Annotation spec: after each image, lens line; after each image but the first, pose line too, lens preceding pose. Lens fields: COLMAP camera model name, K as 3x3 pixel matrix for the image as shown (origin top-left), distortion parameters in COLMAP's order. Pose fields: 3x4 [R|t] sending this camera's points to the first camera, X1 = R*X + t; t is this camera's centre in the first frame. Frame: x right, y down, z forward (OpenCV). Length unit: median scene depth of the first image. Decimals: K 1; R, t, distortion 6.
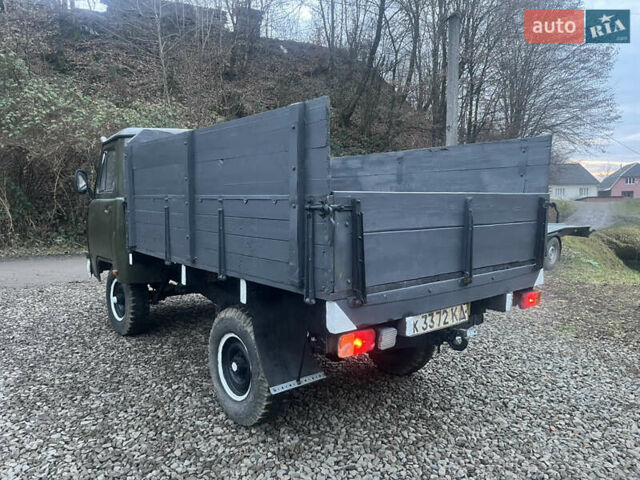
lens RADIAL K [[483.1, 0, 320.0], [0, 483.1, 240.0], [0, 0, 1]] dist [0.062167, -0.087993]
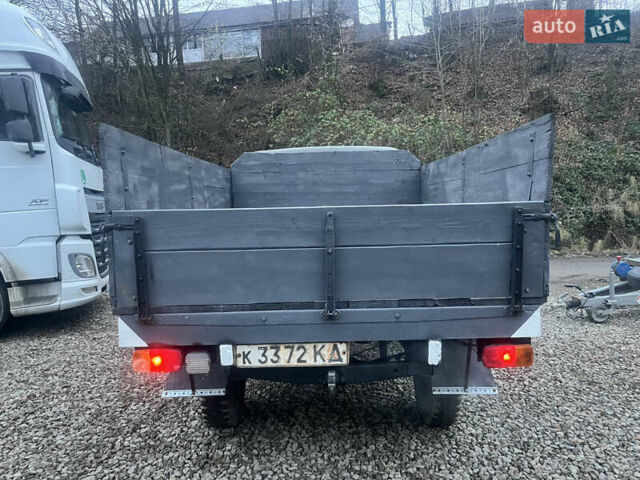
lens RADIAL K [[483.1, 0, 320.0], [0, 483.1, 240.0], [0, 0, 1]] dist [0.062167, -0.087993]
pose [[0.768140, 0.024261, -0.639822, 0.777341], [-0.032675, 0.999465, -0.001330, -0.037437], [0.639448, 0.021928, 0.768522, 0.349614]]
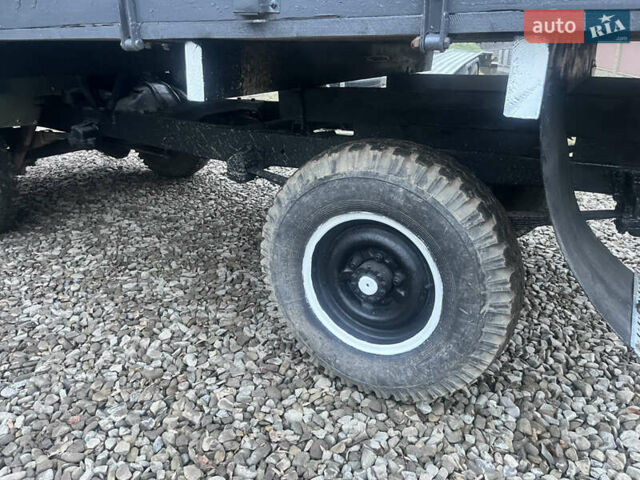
lens RADIAL K [[483.1, 0, 320.0], [0, 483.1, 240.0], [0, 0, 1]] dist [0.062167, -0.087993]
pose [[0.934229, -0.138880, 0.328524, -0.391919], [0.038865, 0.955232, 0.293294, 0.104071], [-0.354549, -0.261235, 0.897803, 0.711207]]
